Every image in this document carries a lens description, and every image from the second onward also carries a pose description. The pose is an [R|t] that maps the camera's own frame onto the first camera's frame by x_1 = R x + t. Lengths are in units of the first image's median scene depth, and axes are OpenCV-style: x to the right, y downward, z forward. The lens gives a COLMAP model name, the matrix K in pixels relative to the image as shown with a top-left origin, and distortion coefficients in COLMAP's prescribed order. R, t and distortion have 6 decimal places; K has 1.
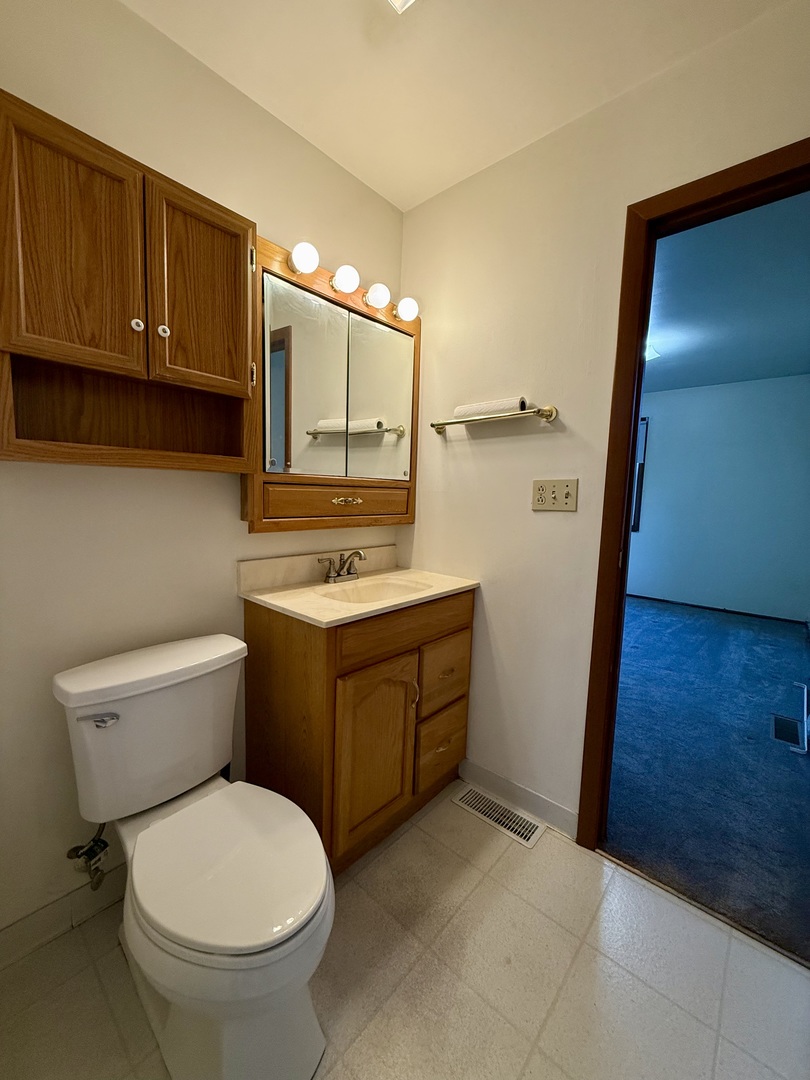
lens RADIAL K [[428.7, 0, 405.0], [0, 428.7, 540.0], [0, 0, 1]] dist [-0.001380, 0.000107]
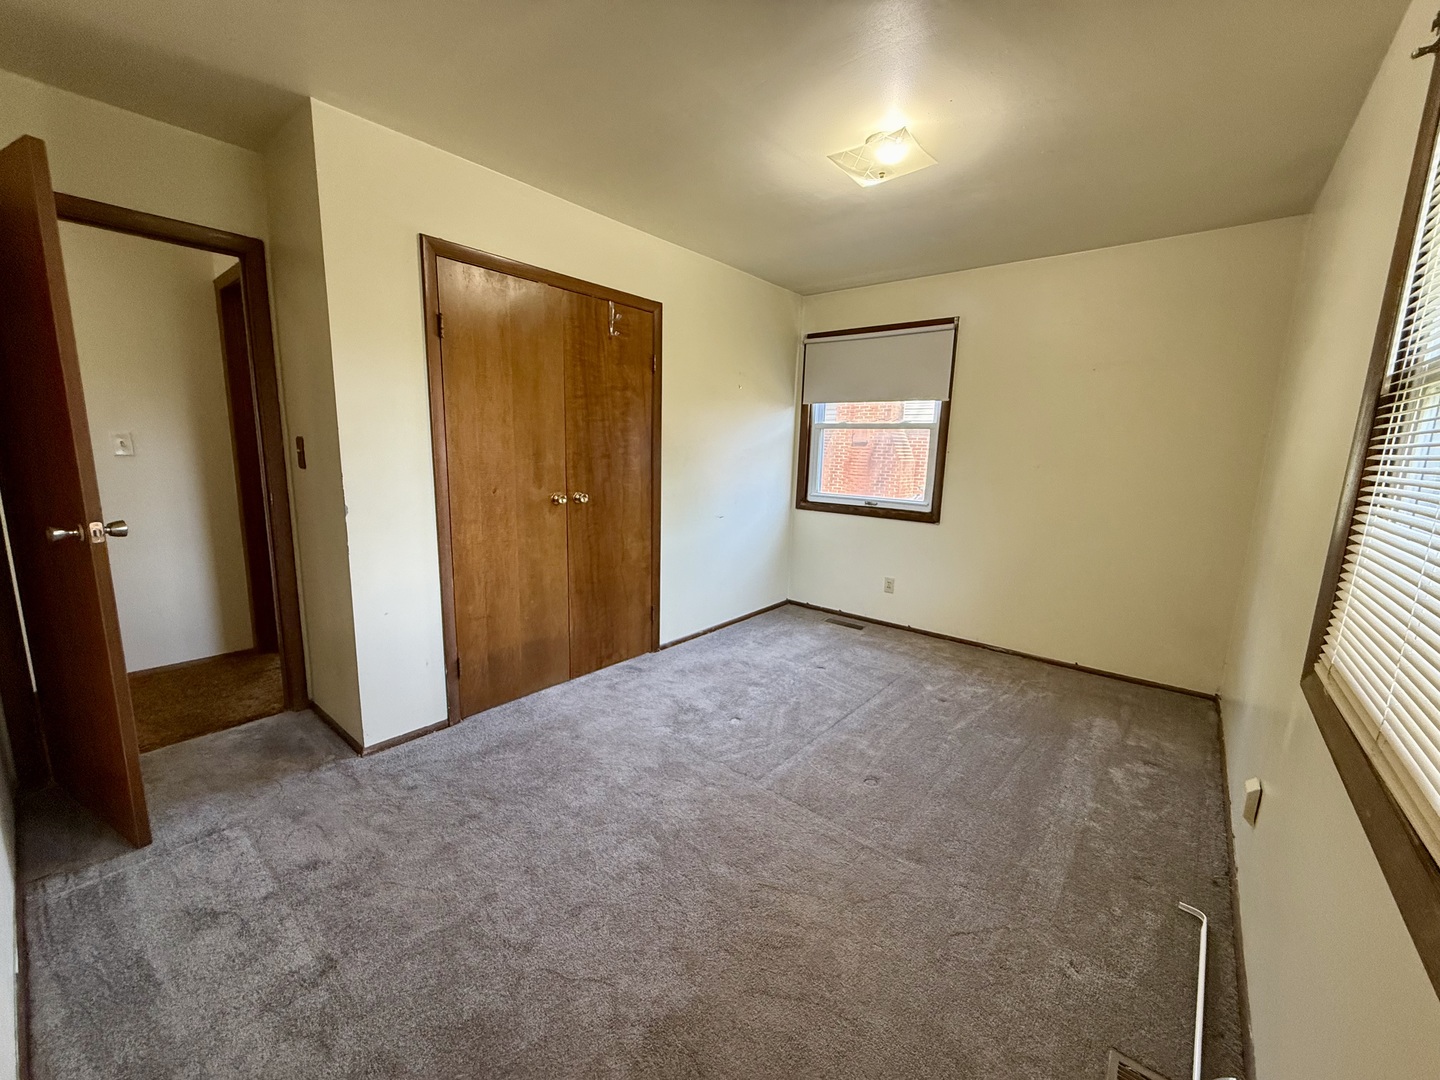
lens RADIAL K [[571.6, 0, 716.6], [0, 571.6, 543.0], [0, 0, 1]] dist [-0.001380, 0.000107]
pose [[0.999661, -0.012609, 0.022767, 0.338117], [0.011124, 0.997874, 0.064218, -0.064098], [-0.023529, -0.063943, 0.997676, 0.358690]]
